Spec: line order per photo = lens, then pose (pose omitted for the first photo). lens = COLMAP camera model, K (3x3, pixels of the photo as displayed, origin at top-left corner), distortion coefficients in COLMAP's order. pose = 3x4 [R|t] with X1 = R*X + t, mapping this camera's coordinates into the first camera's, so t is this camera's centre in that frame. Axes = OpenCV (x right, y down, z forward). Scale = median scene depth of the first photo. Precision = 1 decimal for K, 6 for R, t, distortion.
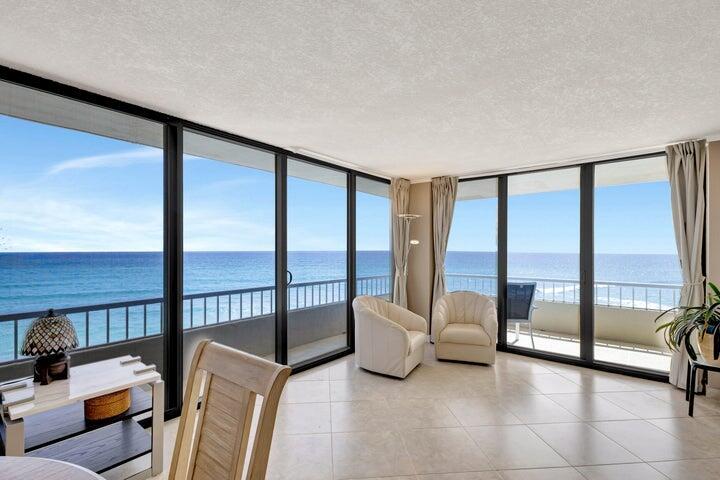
lens RADIAL K [[335.4, 0, 358.5], [0, 335.4, 247.5], [0, 0, 1]] dist [0.009594, -0.000384]
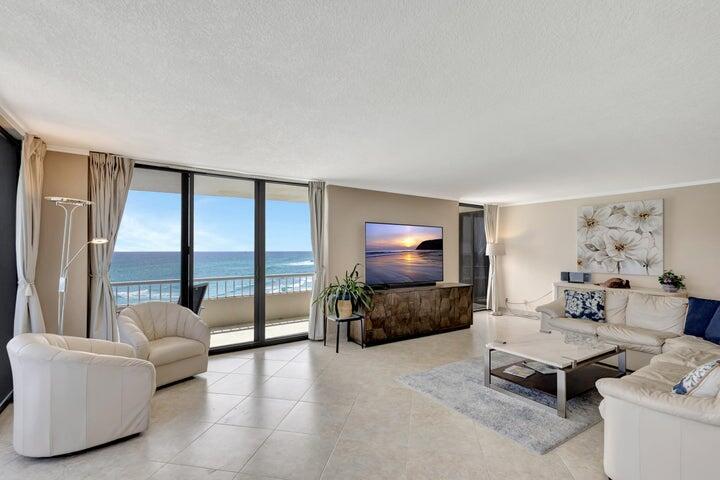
lens RADIAL K [[335.4, 0, 358.5], [0, 335.4, 247.5], [0, 0, 1]] dist [0.009594, -0.000384]
pose [[0.288785, 0.002300, 0.957391, -0.374180], [-0.003427, 0.999993, -0.001369, -0.003593], [-0.957388, -0.002886, 0.288791, 0.305511]]
